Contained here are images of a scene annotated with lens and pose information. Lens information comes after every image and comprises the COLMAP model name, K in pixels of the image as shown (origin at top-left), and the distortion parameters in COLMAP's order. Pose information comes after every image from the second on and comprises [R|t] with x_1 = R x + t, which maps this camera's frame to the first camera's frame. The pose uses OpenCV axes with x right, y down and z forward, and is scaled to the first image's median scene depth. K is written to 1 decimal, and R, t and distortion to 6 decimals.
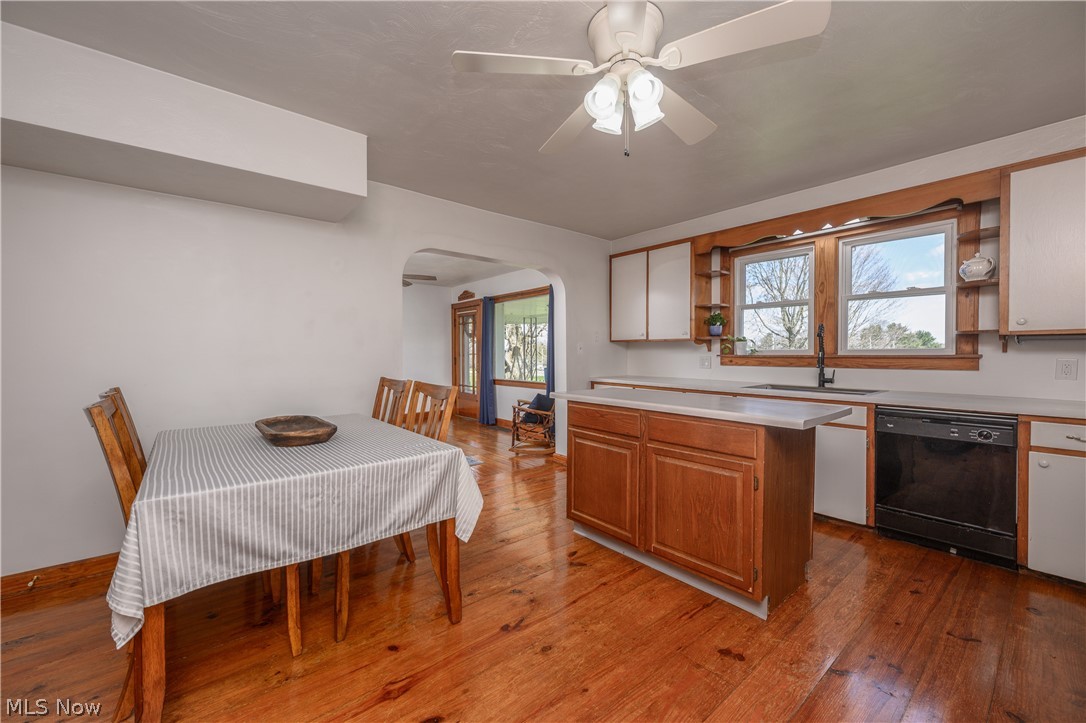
lens RADIAL K [[427.2, 0, 542.1], [0, 427.2, 359.0], [0, 0, 1]] dist [-0.002231, 0.000308]
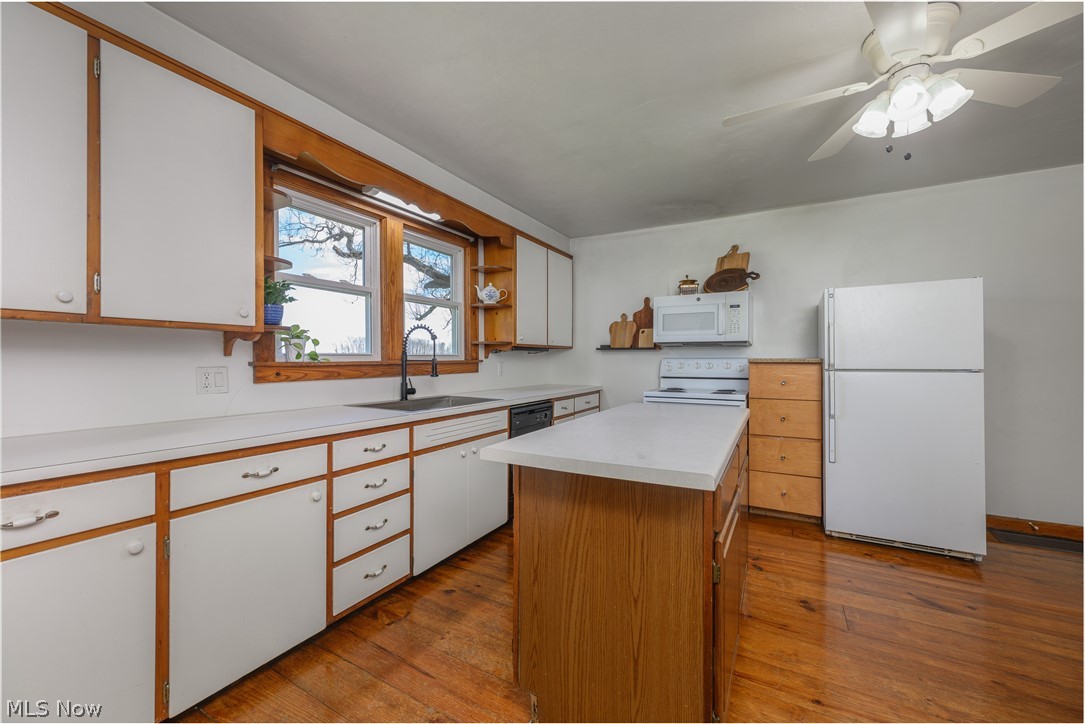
lens RADIAL K [[426.8, 0, 541.9], [0, 426.8, 358.7], [0, 0, 1]] dist [-0.002231, 0.000308]
pose [[-0.350177, 0.005274, 0.936669, -0.209497], [0.019572, 0.999807, 0.001688, -0.010331], [-0.936479, 0.018924, -0.350213, 1.043616]]
